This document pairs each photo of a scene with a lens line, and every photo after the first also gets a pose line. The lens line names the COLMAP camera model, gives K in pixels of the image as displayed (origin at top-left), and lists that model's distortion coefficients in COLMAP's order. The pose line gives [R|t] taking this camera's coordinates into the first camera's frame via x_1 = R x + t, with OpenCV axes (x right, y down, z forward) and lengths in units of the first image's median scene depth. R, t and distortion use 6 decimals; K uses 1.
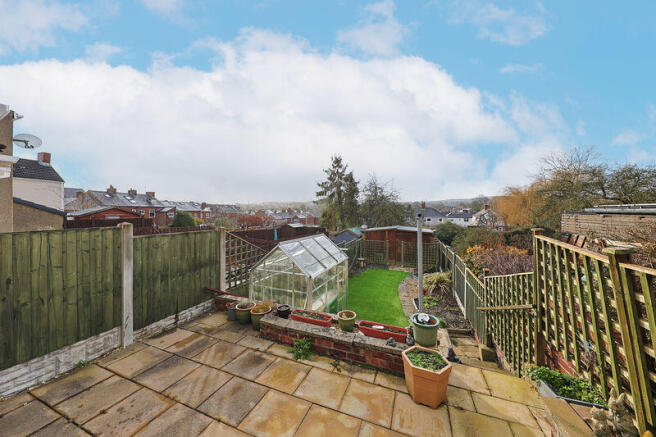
lens RADIAL K [[217.4, 0, 326.7], [0, 217.4, 212.9], [0, 0, 1]] dist [-0.003044, -0.000299]
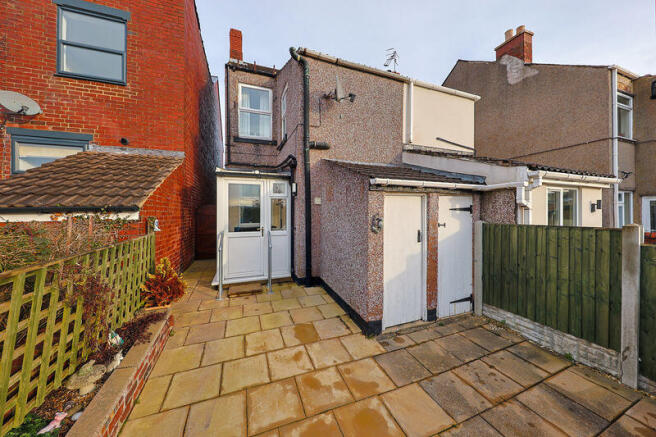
lens RADIAL K [[217.4, 0, 326.7], [0, 217.4, 212.9], [0, 0, 1]] dist [-0.003044, -0.000299]
pose [[-0.718319, 0.004145, -0.695701, 0.447933], [0.003290, 0.999991, 0.002562, 0.003152], [0.695706, -0.000449, -0.718327, 0.999492]]
